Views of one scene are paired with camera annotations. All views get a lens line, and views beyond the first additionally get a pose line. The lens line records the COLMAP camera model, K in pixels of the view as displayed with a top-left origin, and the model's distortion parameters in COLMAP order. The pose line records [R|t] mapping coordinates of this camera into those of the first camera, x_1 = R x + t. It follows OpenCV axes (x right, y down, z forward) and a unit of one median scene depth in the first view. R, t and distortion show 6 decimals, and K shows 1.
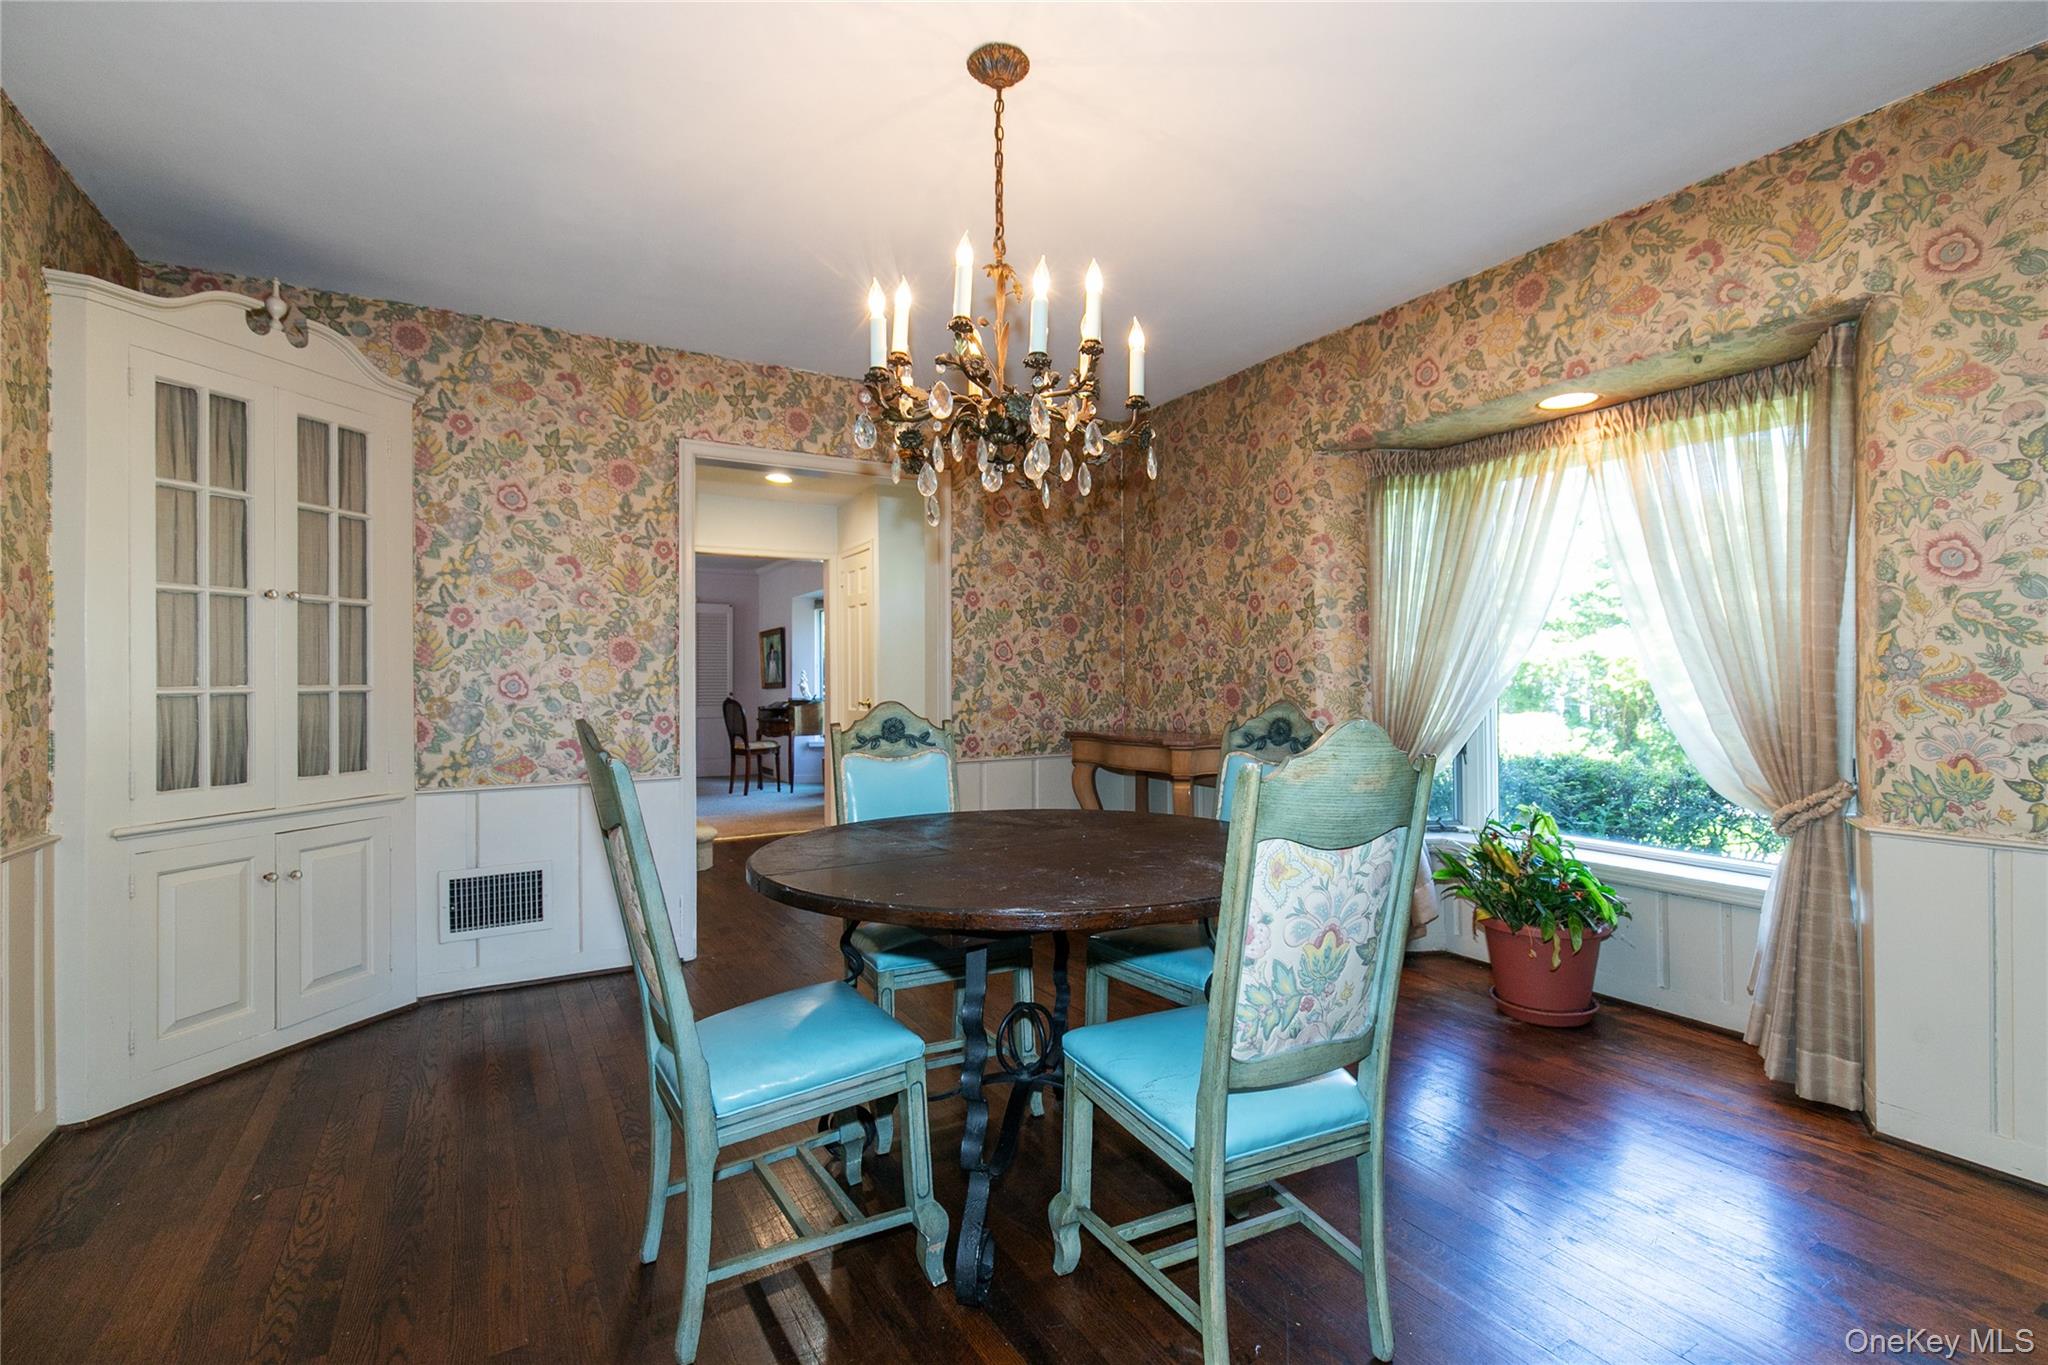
lens RADIAL K [[968.4, 0, 1032.3], [0, 968.4, 682.3], [0, 0, 1]] dist [0.002261, 0.000024]
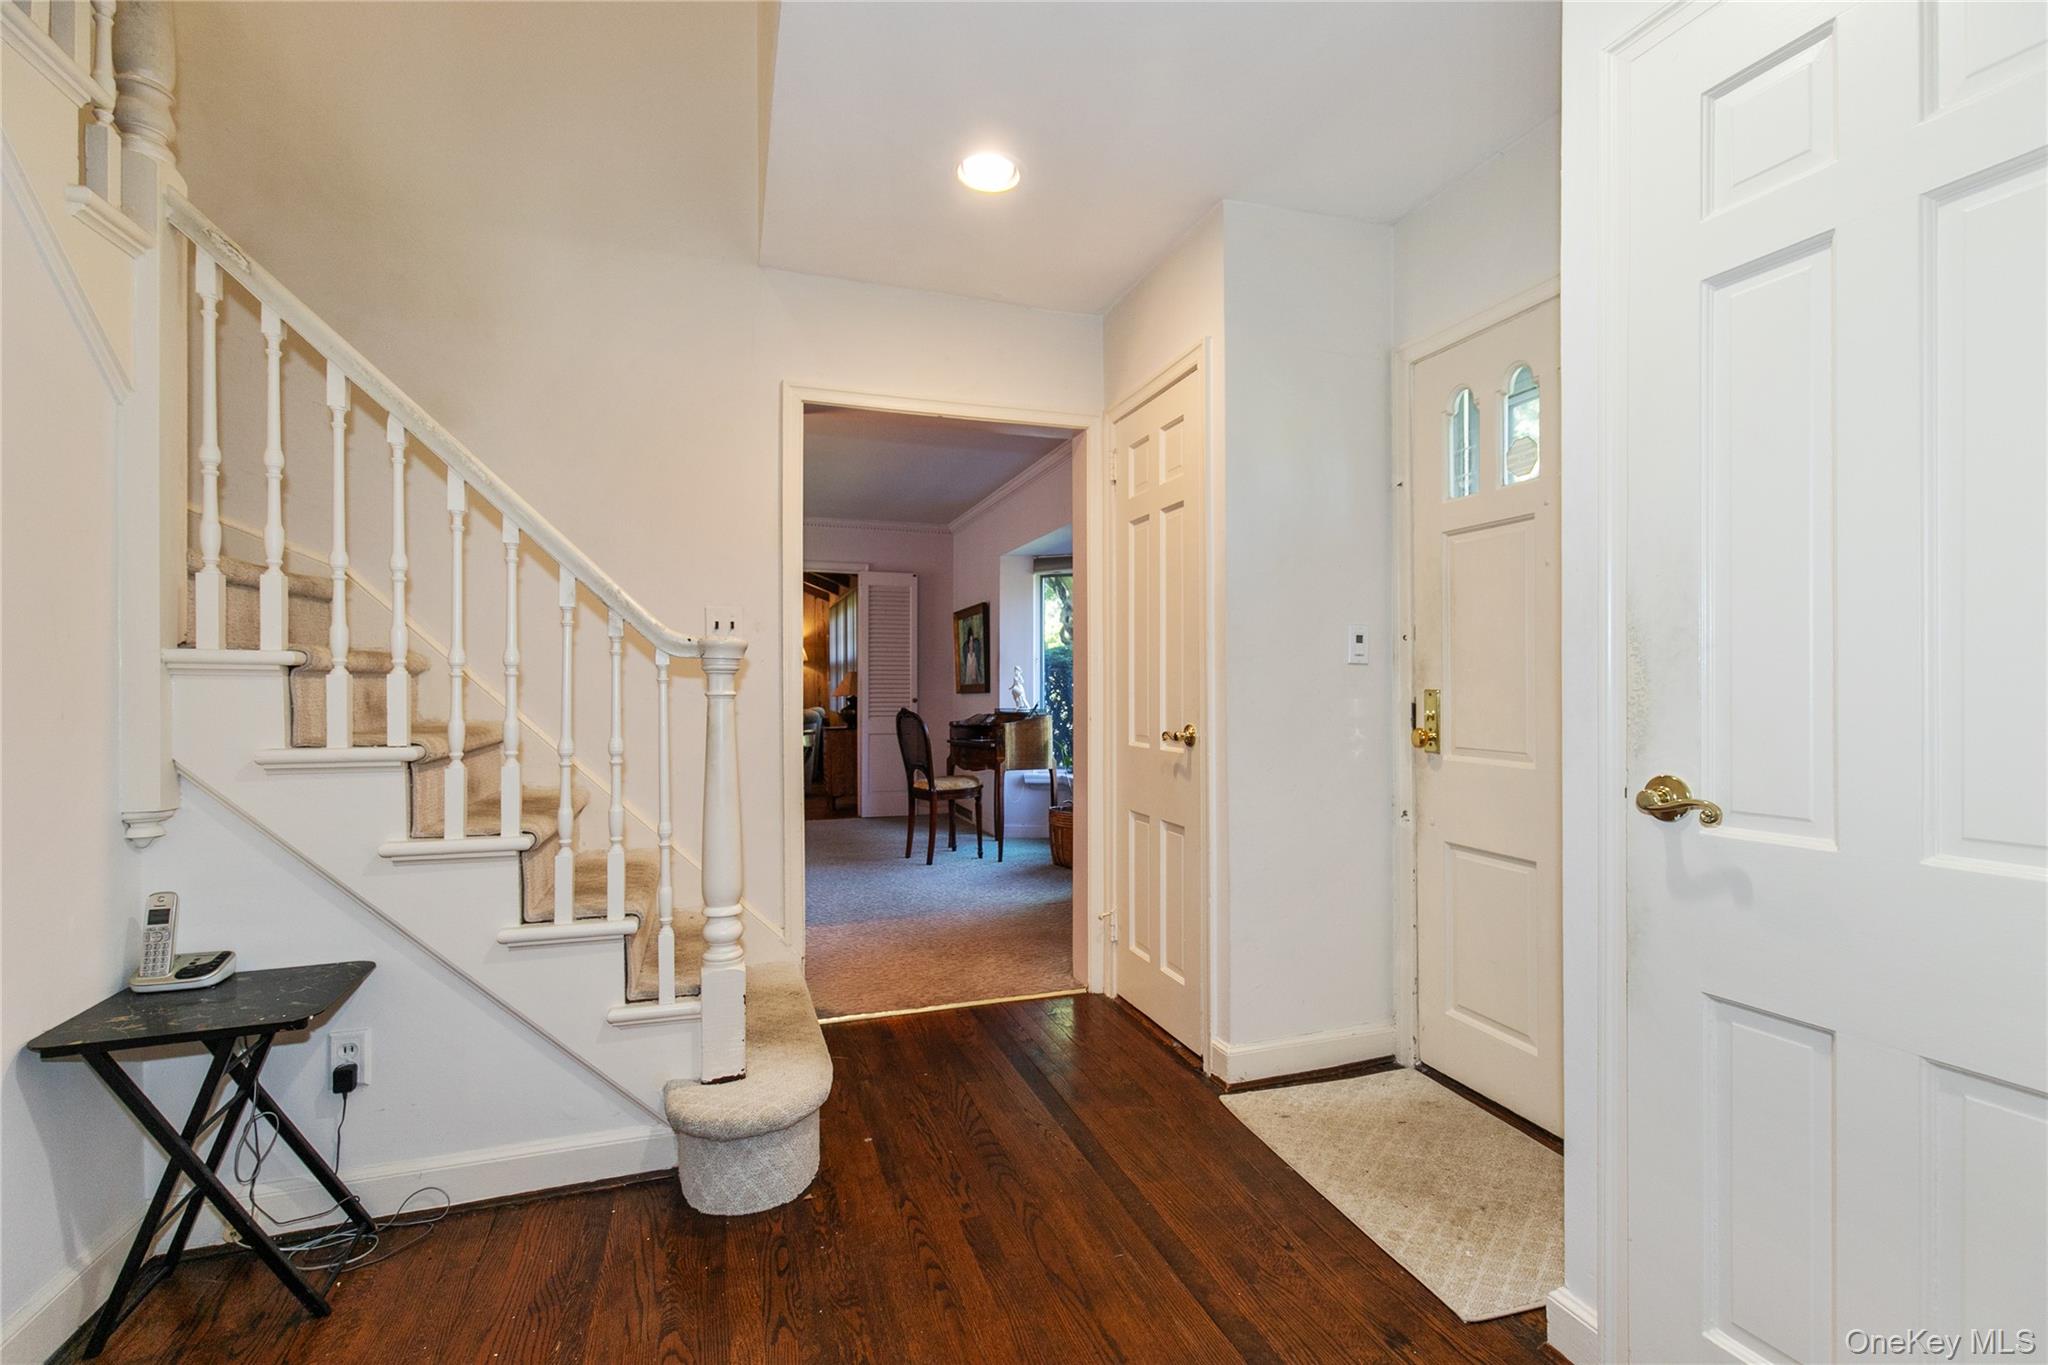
lens RADIAL K [[935.8, 0, 1023.9], [0, 935.8, 682.9], [0, 0, 1]] dist [0.008434, -0.000779]
pose [[0.978947, 0.003826, -0.204078, -0.106389], [-0.003540, 0.999992, 0.001765, -0.002211], [0.204083, -0.001006, 0.978953, 0.396037]]
